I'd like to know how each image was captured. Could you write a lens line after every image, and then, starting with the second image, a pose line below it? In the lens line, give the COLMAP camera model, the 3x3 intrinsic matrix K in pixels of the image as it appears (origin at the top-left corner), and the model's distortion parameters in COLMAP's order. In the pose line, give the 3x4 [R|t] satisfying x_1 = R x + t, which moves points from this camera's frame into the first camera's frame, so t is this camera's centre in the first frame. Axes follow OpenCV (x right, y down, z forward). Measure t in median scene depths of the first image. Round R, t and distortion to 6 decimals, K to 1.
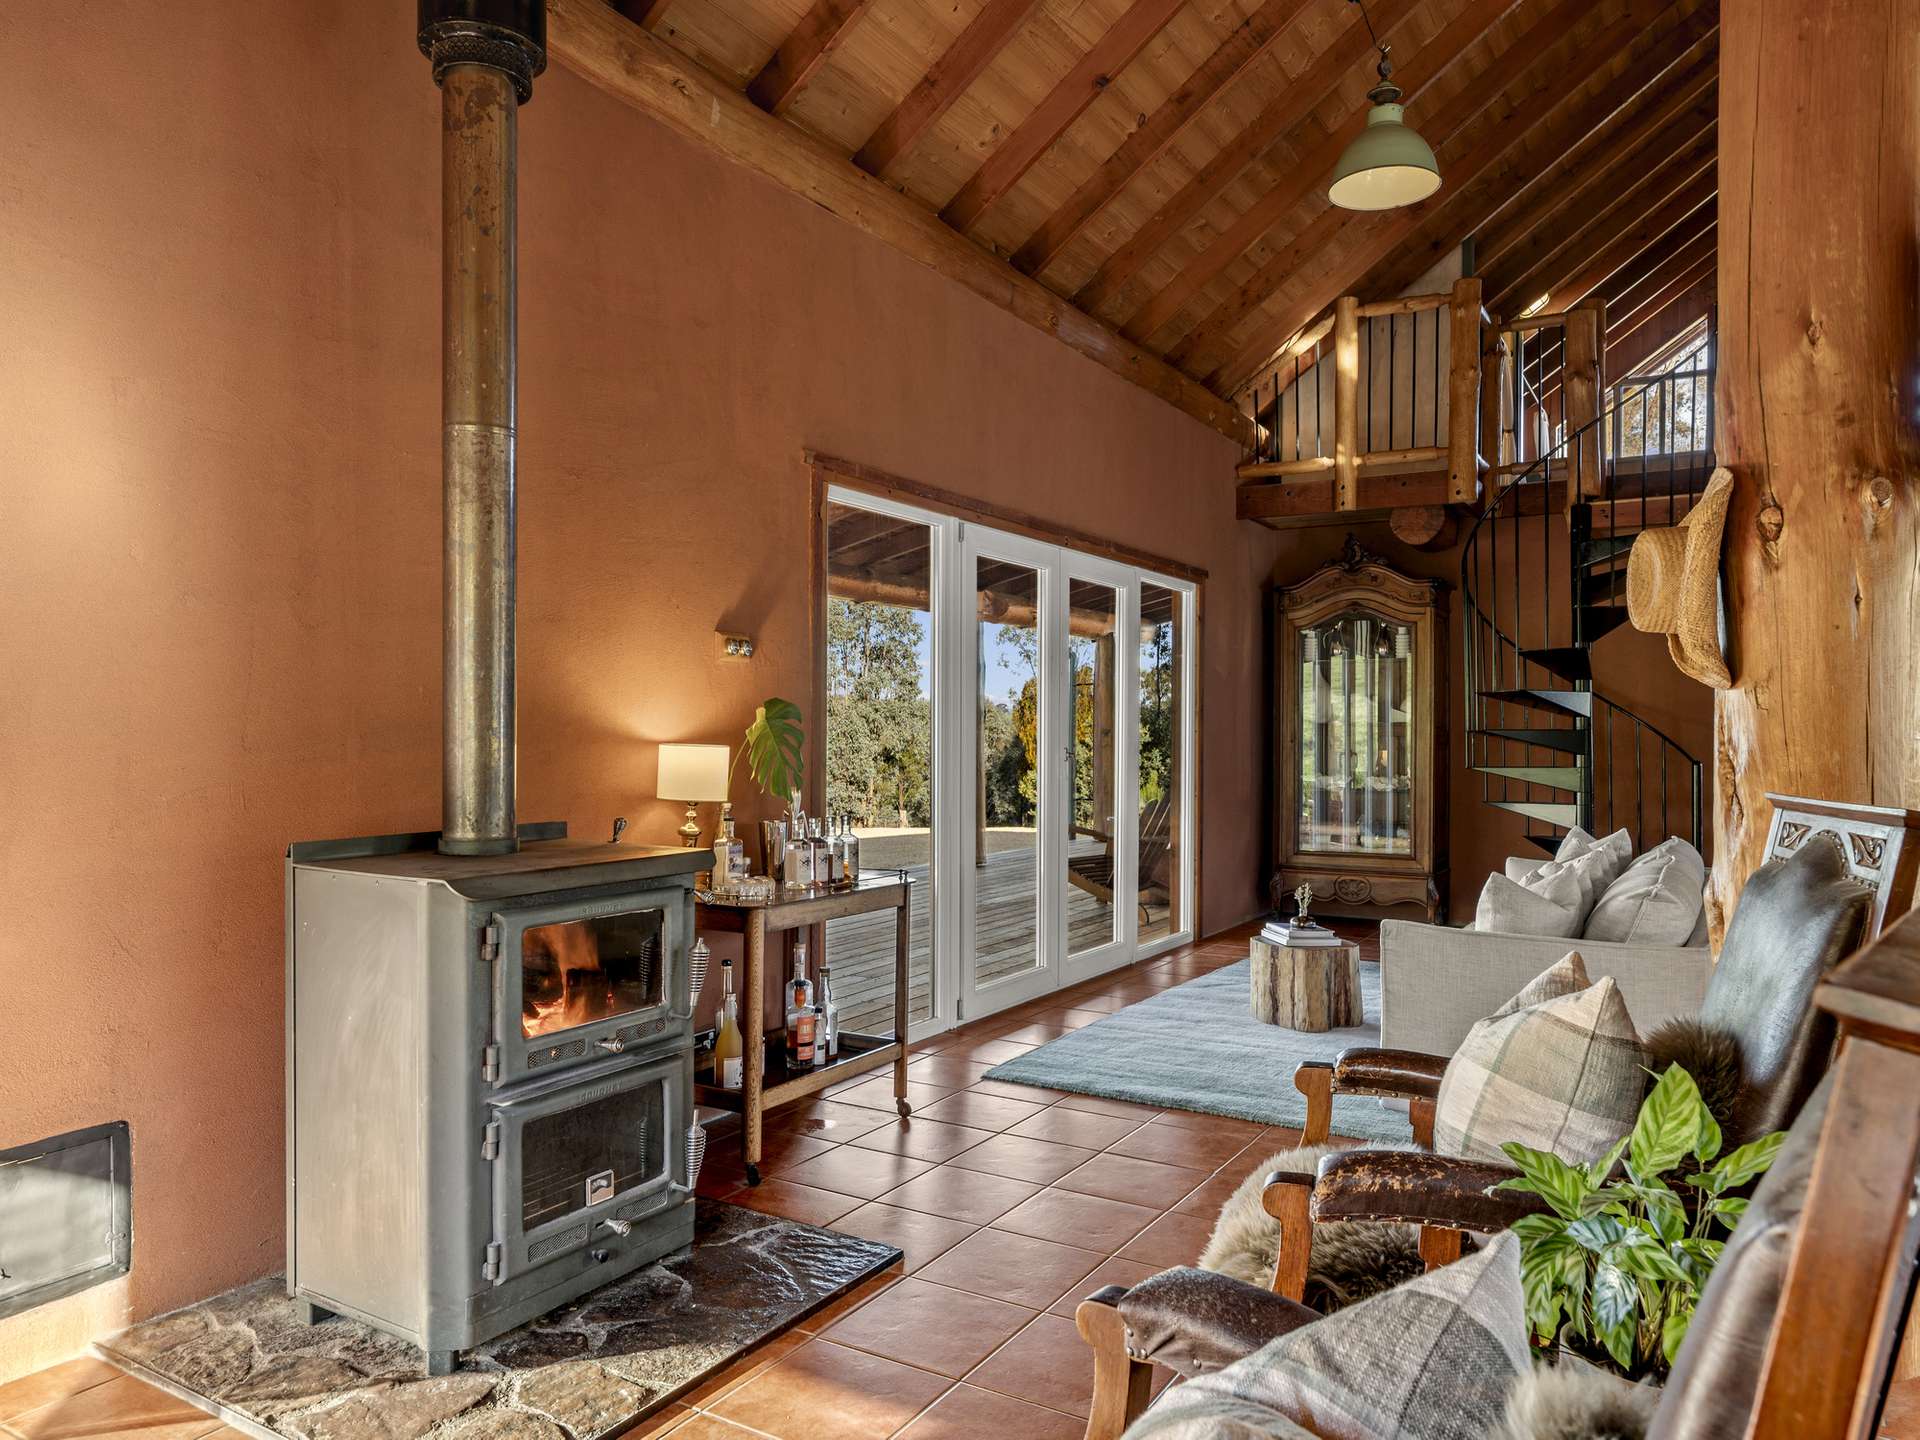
lens RADIAL K [[1298.4, 0, 956.7], [0, 1298.4, 730.7], [0, 0, 1]] dist [0.003302, 0.001742]
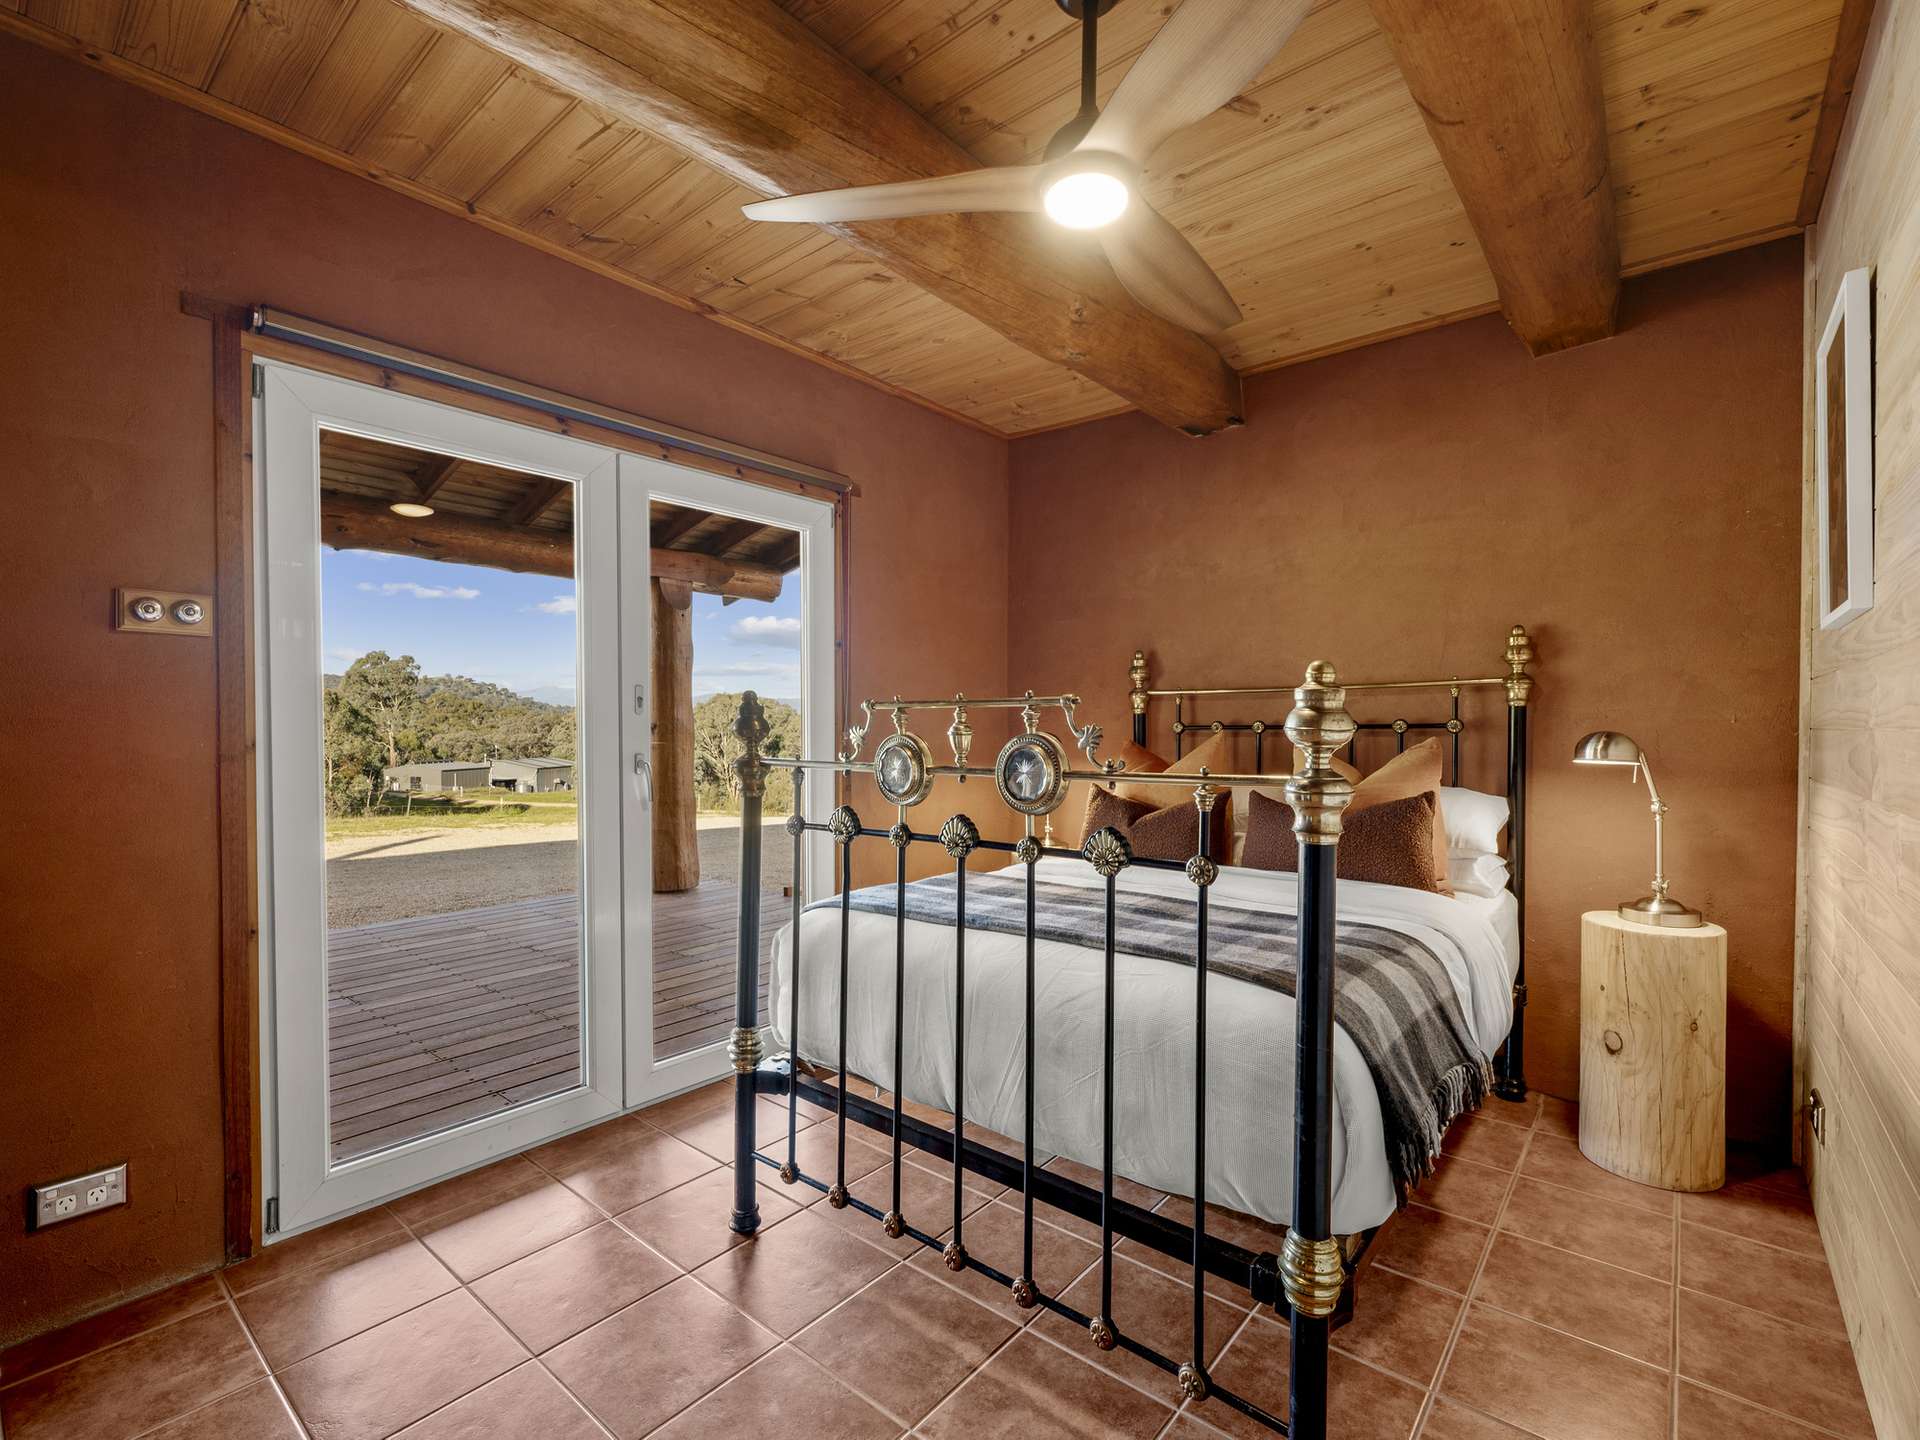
lens RADIAL K [[877.2, 0, 960.0], [0, 877.2, 720.0], [0, 0, 1]] dist [0.000766, 0.000019]
pose [[0.988536, -0.010828, -0.150596, 0.248469], [0.009873, 0.999926, -0.007084, 0.000845], [0.150662, 0.005516, 0.988570, 0.457449]]
